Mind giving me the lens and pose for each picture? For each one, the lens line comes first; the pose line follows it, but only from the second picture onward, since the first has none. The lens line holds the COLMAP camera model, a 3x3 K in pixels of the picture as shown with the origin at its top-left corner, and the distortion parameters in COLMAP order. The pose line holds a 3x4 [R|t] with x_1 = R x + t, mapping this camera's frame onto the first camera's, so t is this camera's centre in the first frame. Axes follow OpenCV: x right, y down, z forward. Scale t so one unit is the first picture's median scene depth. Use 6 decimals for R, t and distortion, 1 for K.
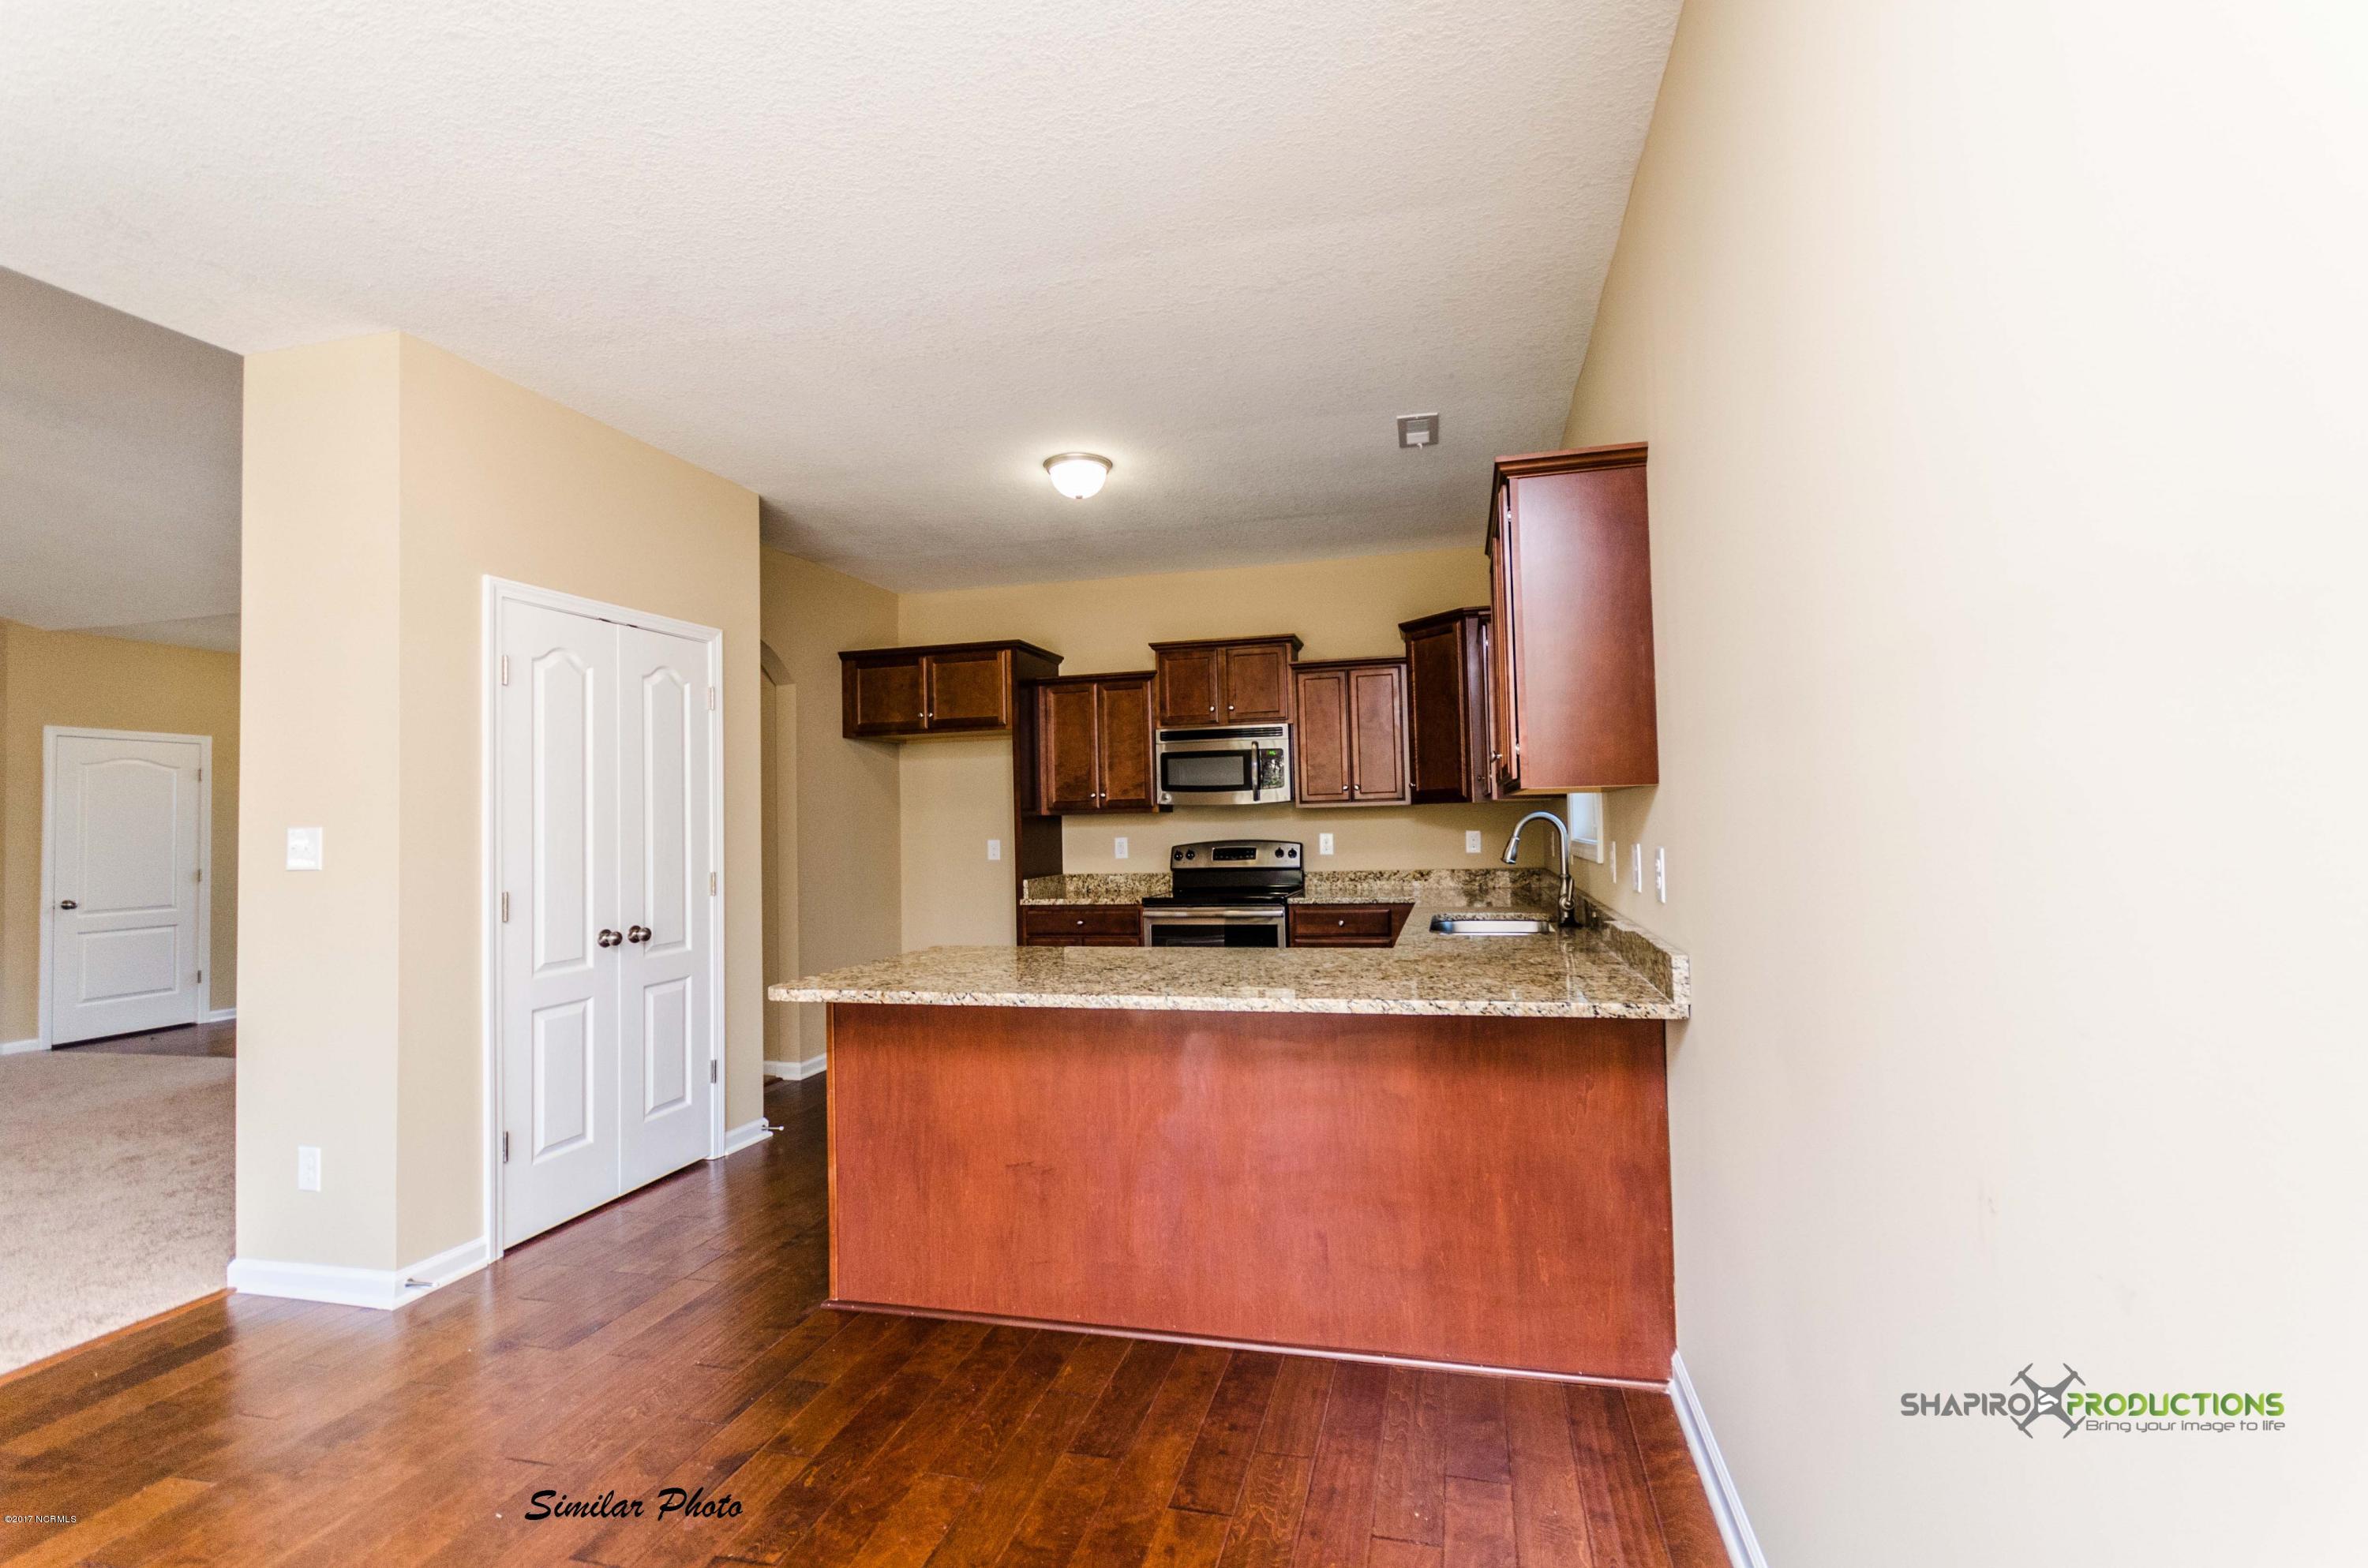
lens RADIAL K [[1045.6, 0, 1186.6], [0, 1045.6, 784.4], [0, 0, 1]] dist [0.011105, 0.000852]
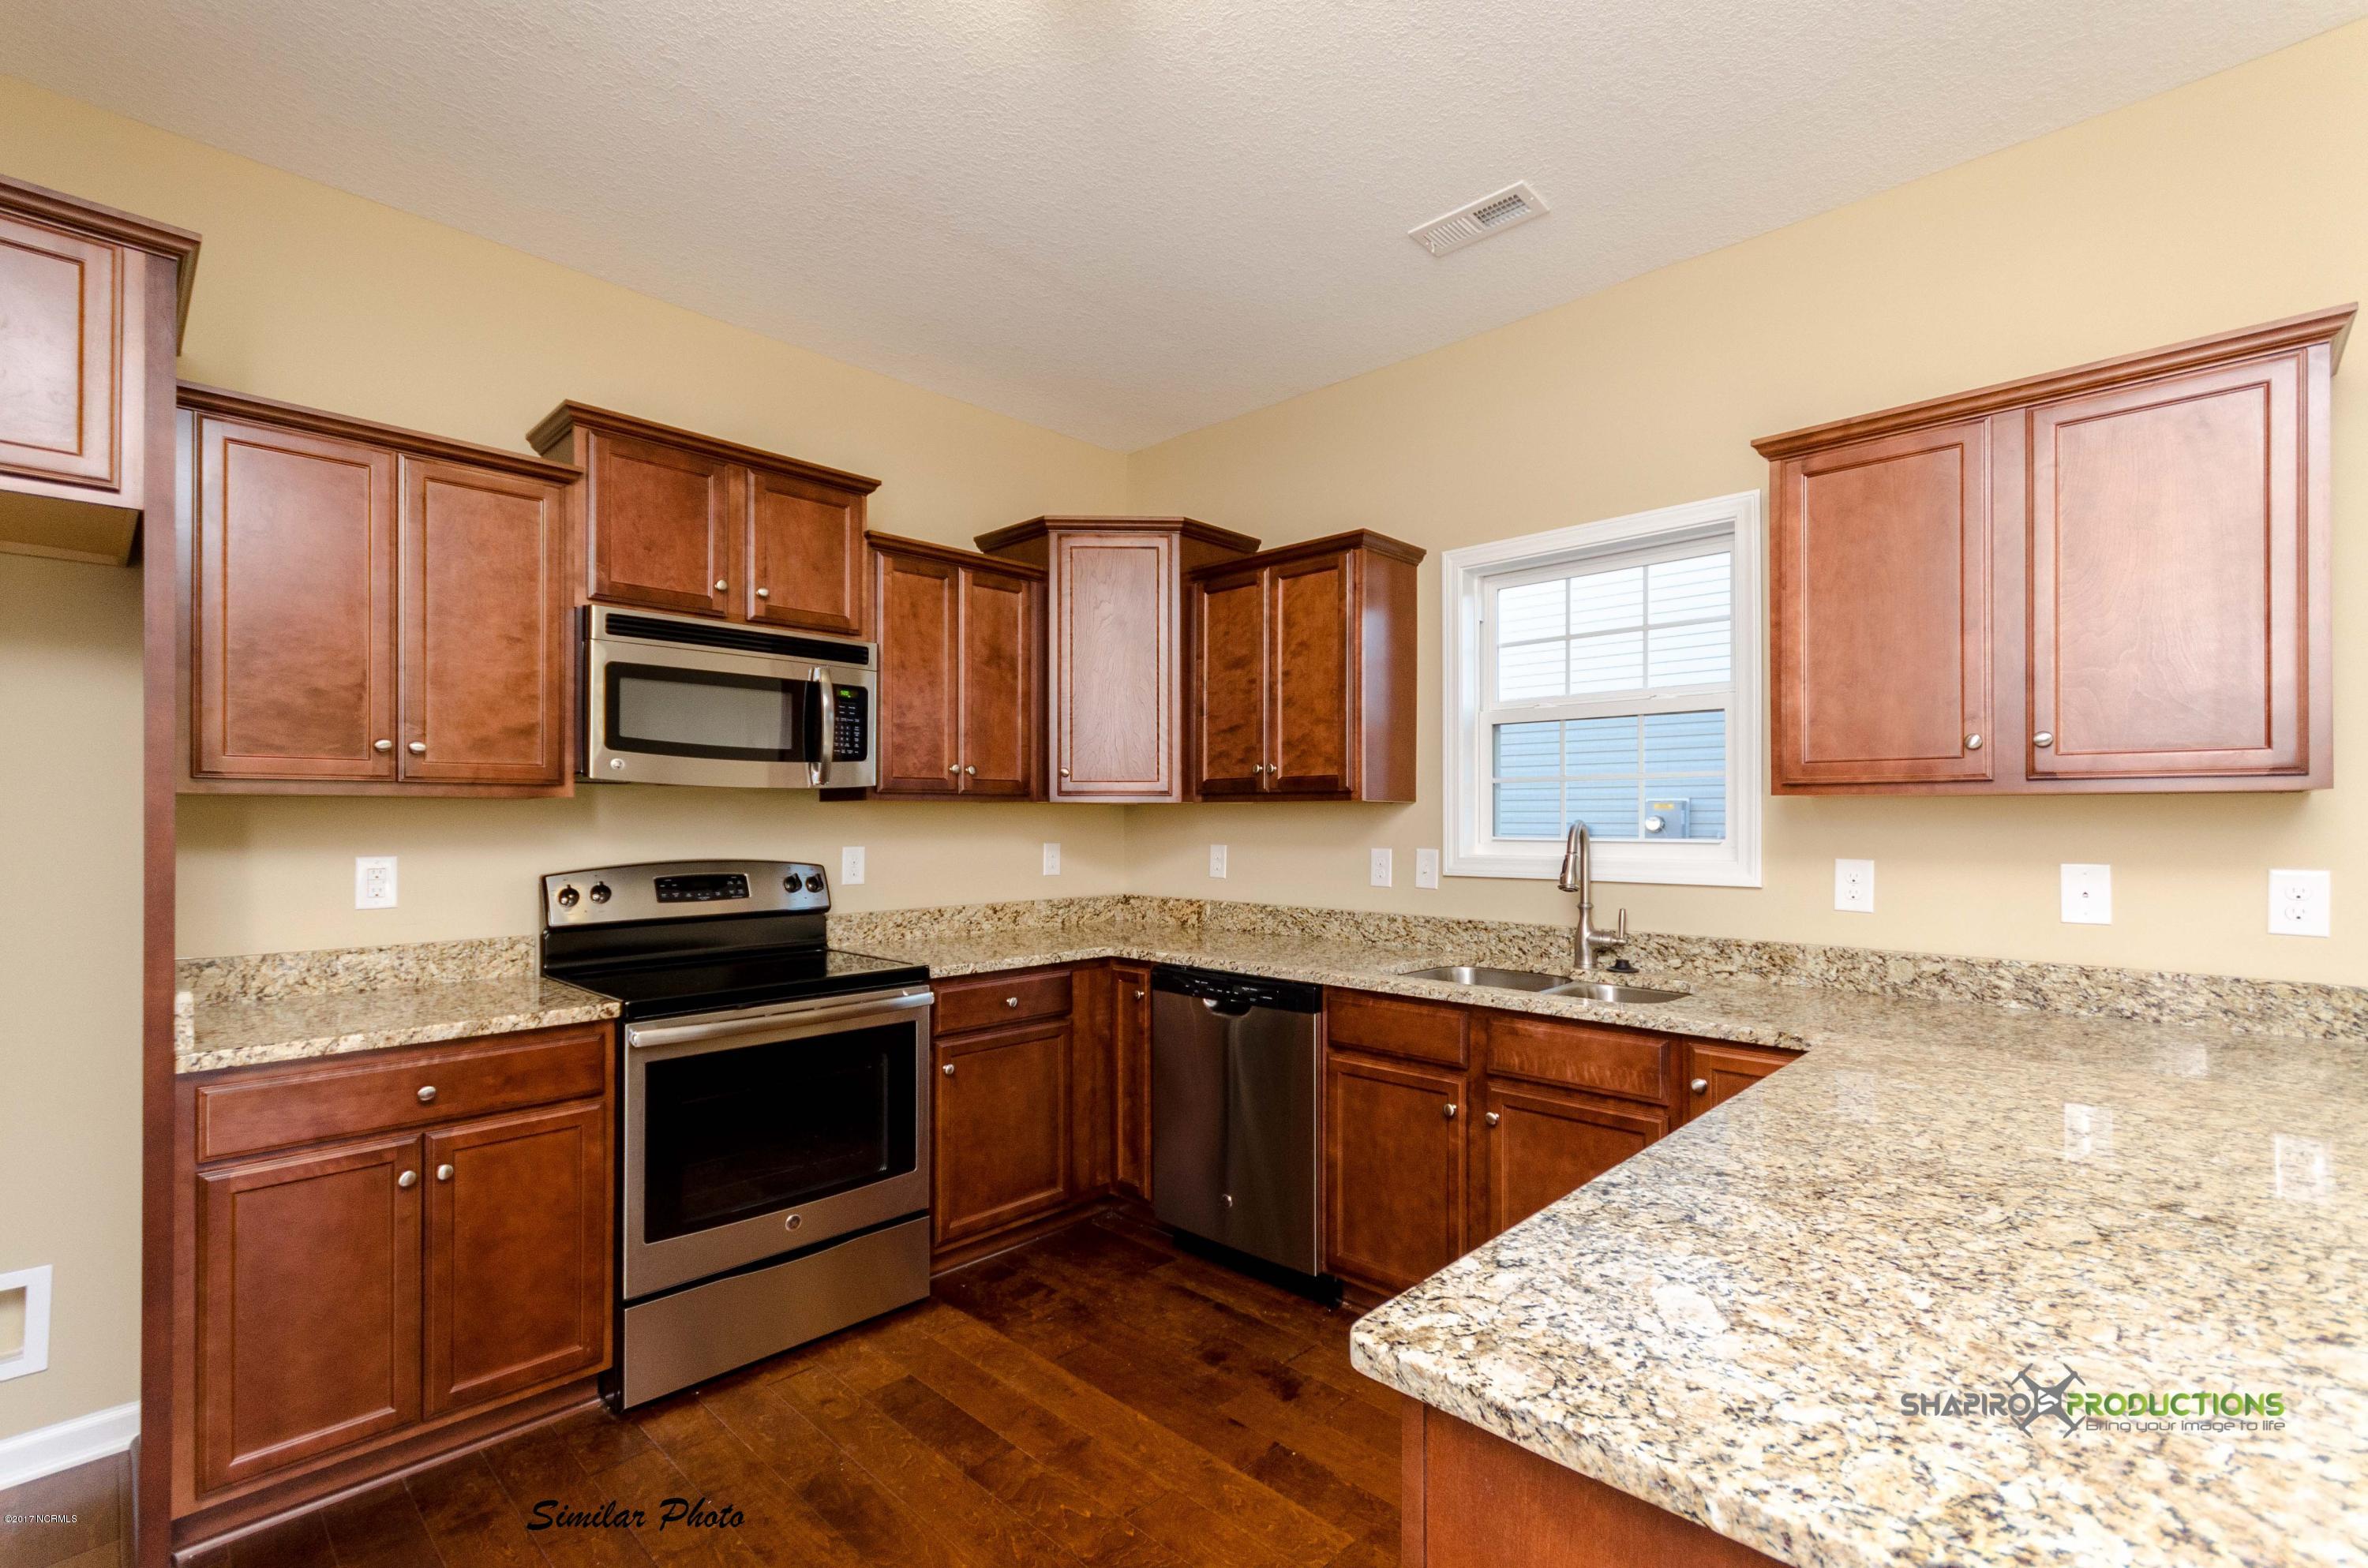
lens RADIAL K [[1045.6, 0, 1184.8], [0, 1045.6, 800.1], [0, 0, 1]] dist [0.011105, 0.000852]
pose [[0.488550, 0.040242, 0.871607, -0.285244], [-0.046599, 0.998714, -0.019991, 0.024885], [-0.871290, -0.030850, 0.489797, 0.574129]]
